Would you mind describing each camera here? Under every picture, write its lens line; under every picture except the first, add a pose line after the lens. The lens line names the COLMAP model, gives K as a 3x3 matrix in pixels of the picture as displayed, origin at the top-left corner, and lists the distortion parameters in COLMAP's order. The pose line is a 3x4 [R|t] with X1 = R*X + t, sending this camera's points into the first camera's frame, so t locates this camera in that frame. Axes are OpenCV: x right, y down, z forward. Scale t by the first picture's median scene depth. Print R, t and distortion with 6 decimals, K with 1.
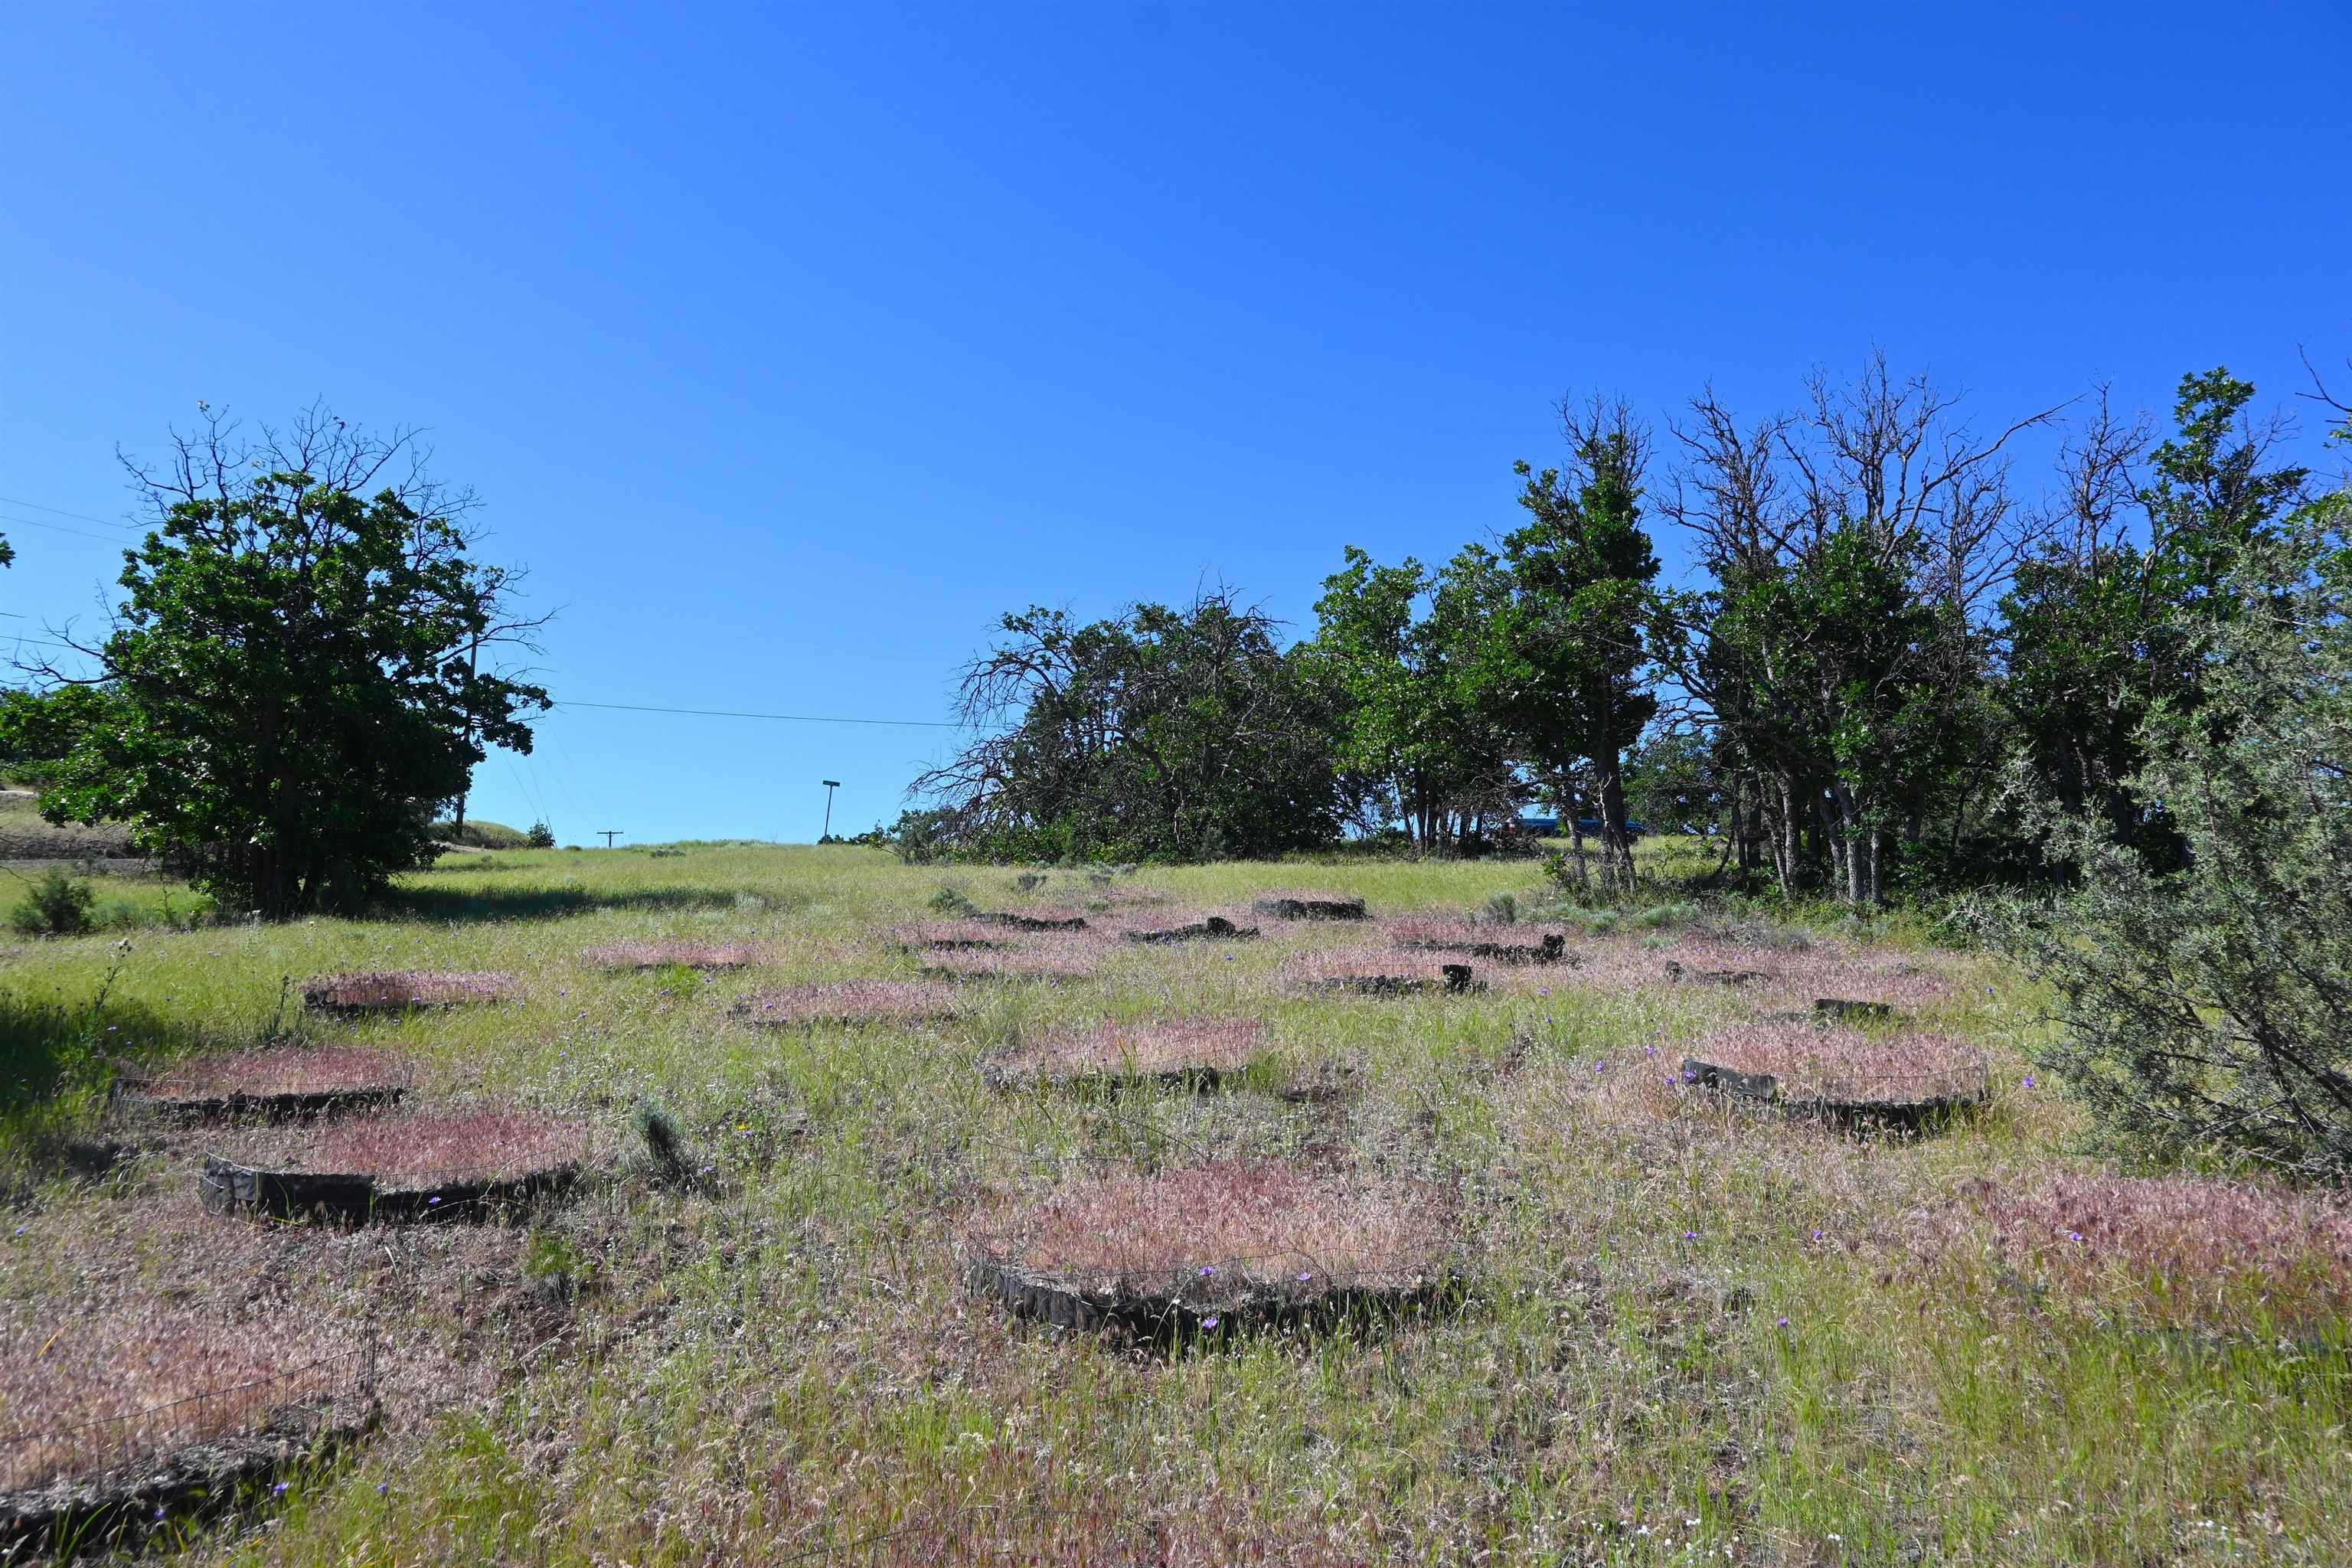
lens RADIAL K [[1631.9, 0, 1180.8], [0, 1631.9, 789.8], [0, 0, 1]] dist [0.001281, 0.001157]
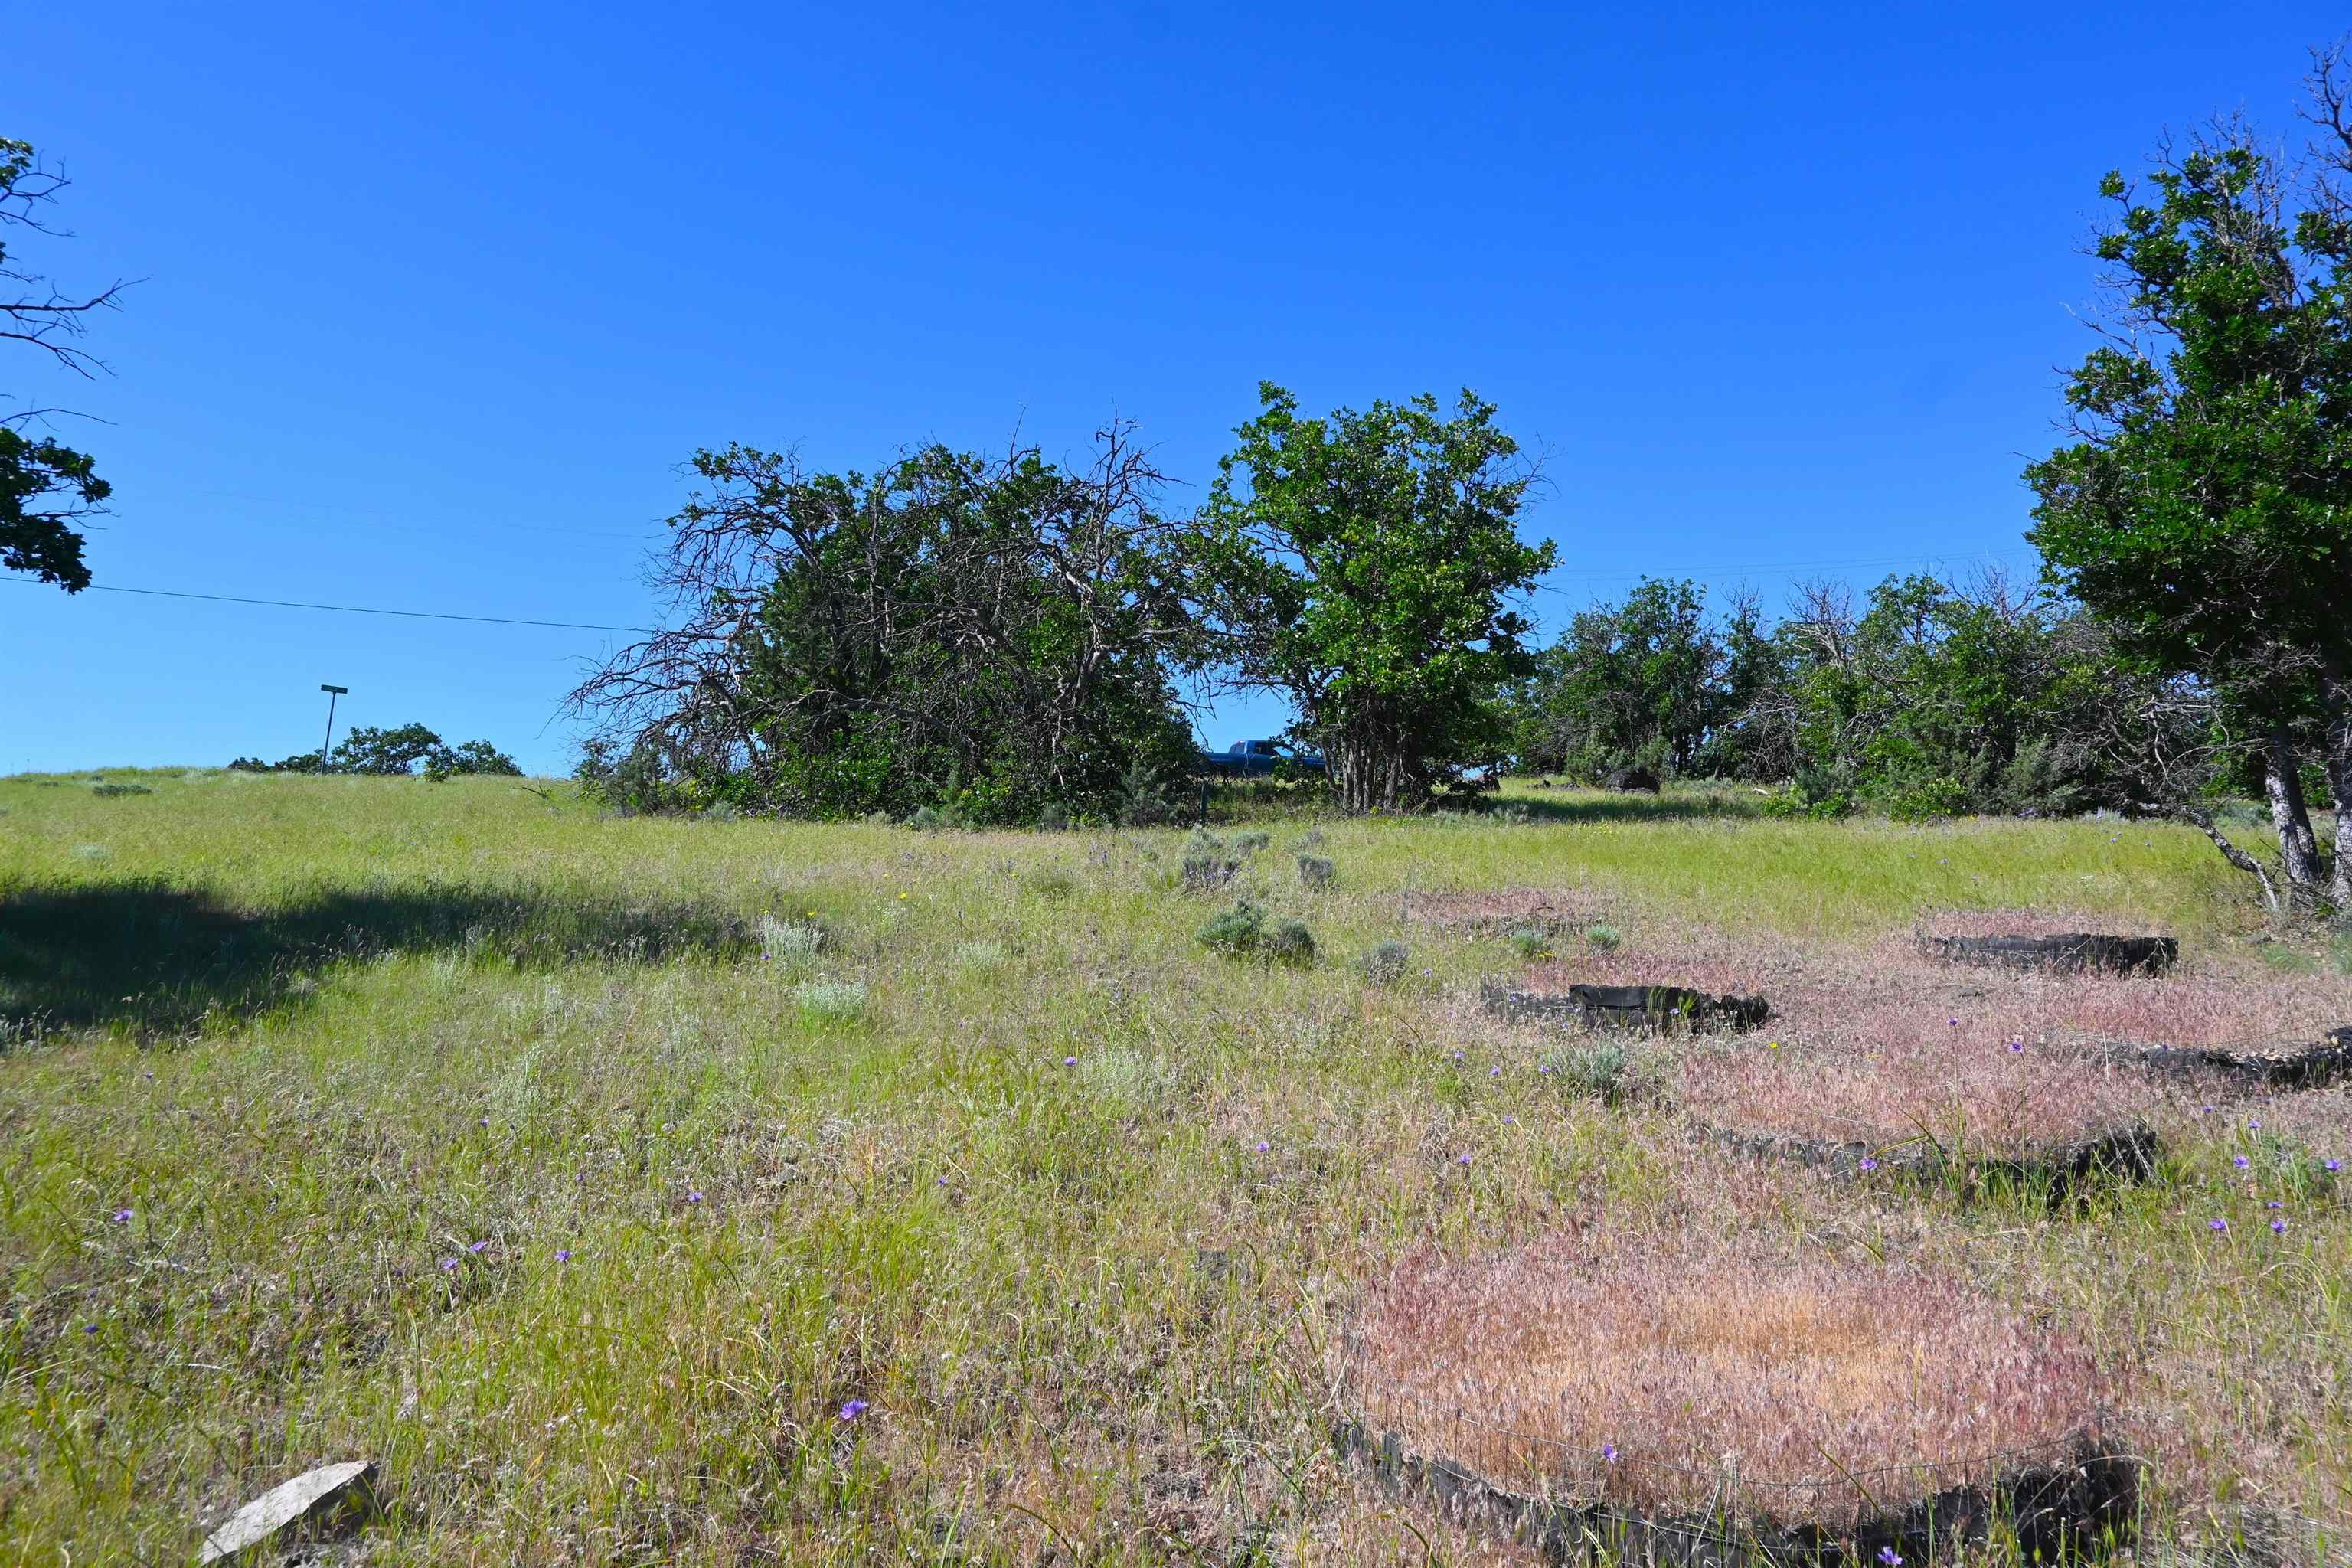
lens RADIAL K [[1631.9, 0, 1170.5], [0, 1631.9, 779.2], [0, 0, 1]] dist [0.001281, 0.001157]
pose [[0.937300, 0.012894, 0.348284, -0.160906], [-0.025578, 0.999165, 0.031846, 0.004654], [-0.347583, -0.038757, 0.936848, 0.278652]]
